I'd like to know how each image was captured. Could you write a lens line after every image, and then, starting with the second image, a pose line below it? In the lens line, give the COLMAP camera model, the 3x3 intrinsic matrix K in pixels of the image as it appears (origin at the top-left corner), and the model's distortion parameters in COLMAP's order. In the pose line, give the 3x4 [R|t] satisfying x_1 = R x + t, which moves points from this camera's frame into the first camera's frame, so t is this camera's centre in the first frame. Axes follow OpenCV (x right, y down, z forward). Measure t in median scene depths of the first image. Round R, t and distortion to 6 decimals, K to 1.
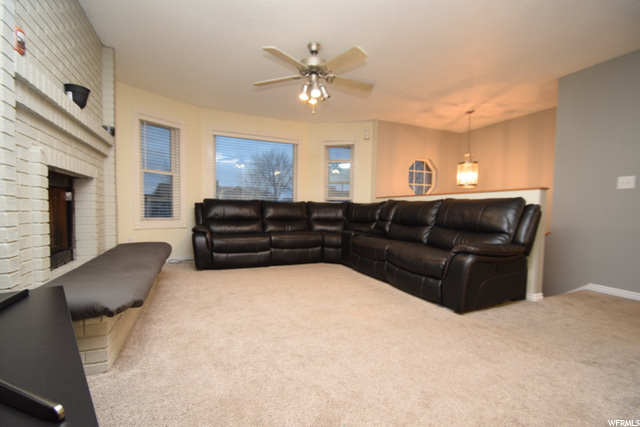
lens RADIAL K [[284.5, 0, 314.7], [0, 284.5, 218.3], [0, 0, 1]] dist [-0.000569, -0.000064]
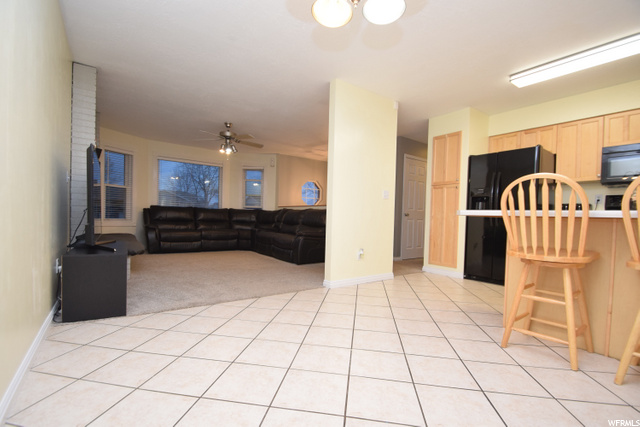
lens RADIAL K [[284.5, 0, 314.7], [0, 284.5, 218.3], [0, 0, 1]] dist [-0.000569, -0.000064]
pose [[0.973711, 0.007865, 0.227649, 0.076736], [-0.003635, 0.999813, -0.018995, 0.016935], [-0.227756, 0.017668, 0.973558, -0.543044]]
